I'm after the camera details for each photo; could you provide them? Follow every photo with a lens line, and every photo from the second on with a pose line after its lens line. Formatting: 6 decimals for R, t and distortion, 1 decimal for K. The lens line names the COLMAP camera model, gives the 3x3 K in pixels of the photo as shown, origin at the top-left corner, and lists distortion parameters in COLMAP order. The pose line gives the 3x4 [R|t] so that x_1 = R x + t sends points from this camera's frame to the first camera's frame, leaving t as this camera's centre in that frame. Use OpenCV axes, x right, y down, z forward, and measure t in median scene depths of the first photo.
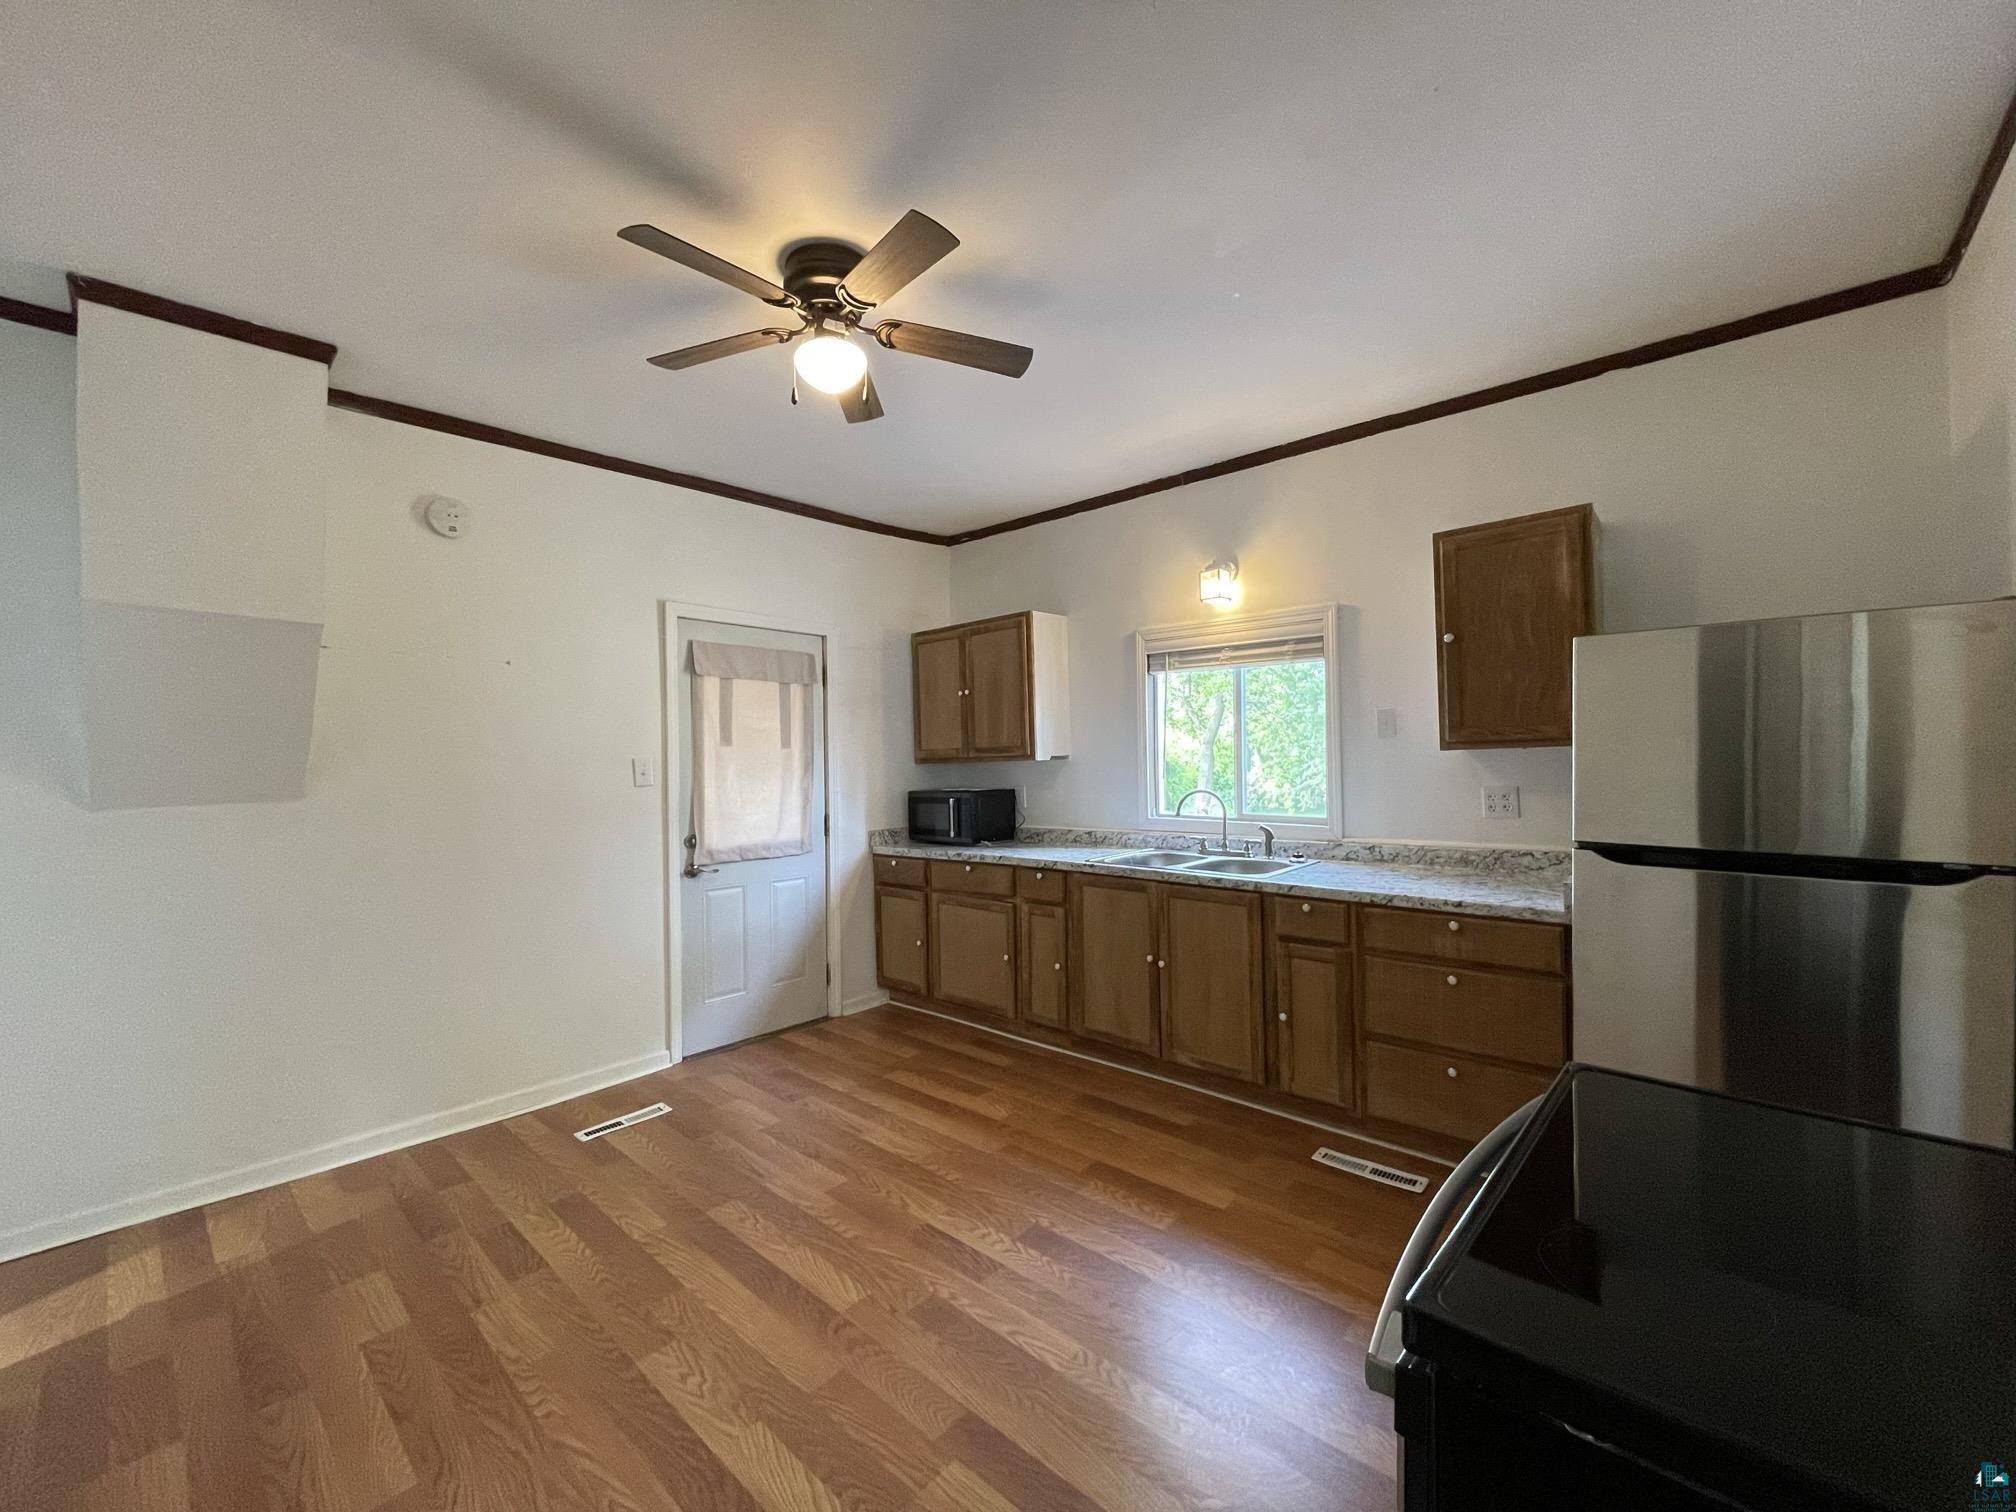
lens RADIAL K [[813.9, 0, 995.3], [0, 813.9, 763.5], [0, 0, 1]] dist [-0.004022, 0.000004]
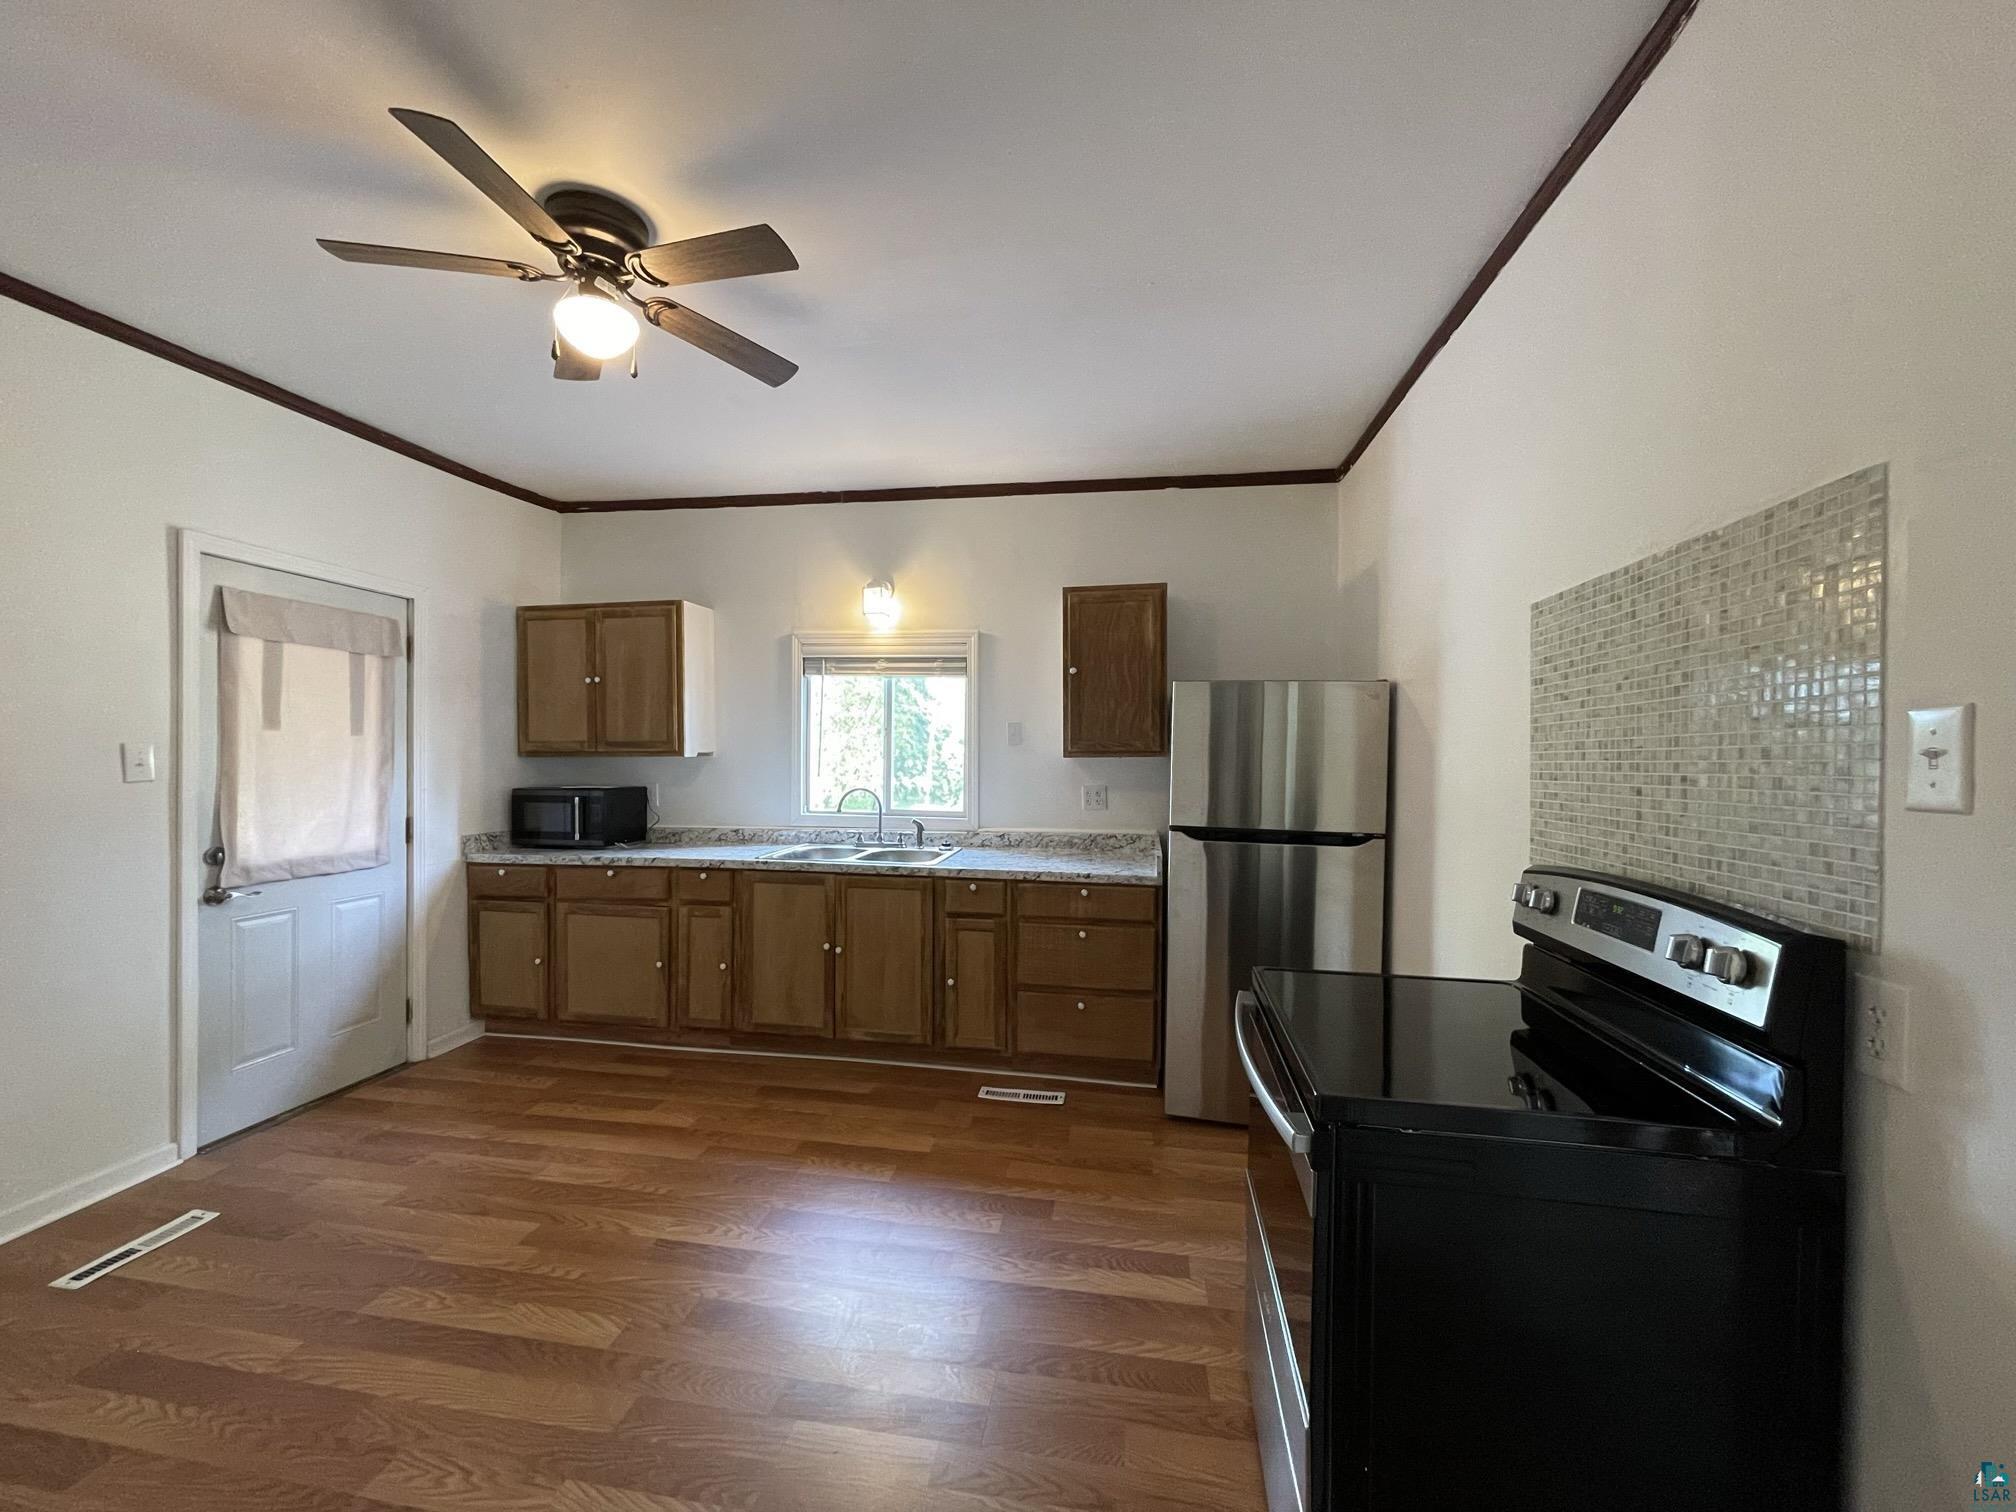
lens RADIAL K [[813.9, 0, 997.6], [0, 813.9, 761.0], [0, 0, 1]] dist [-0.004022, 0.000004]
pose [[0.839214, 0.018541, 0.543485, -0.206599], [-0.019679, 0.999799, -0.003721, -0.003195], [-0.543445, -0.007572, 0.839411, -0.013418]]
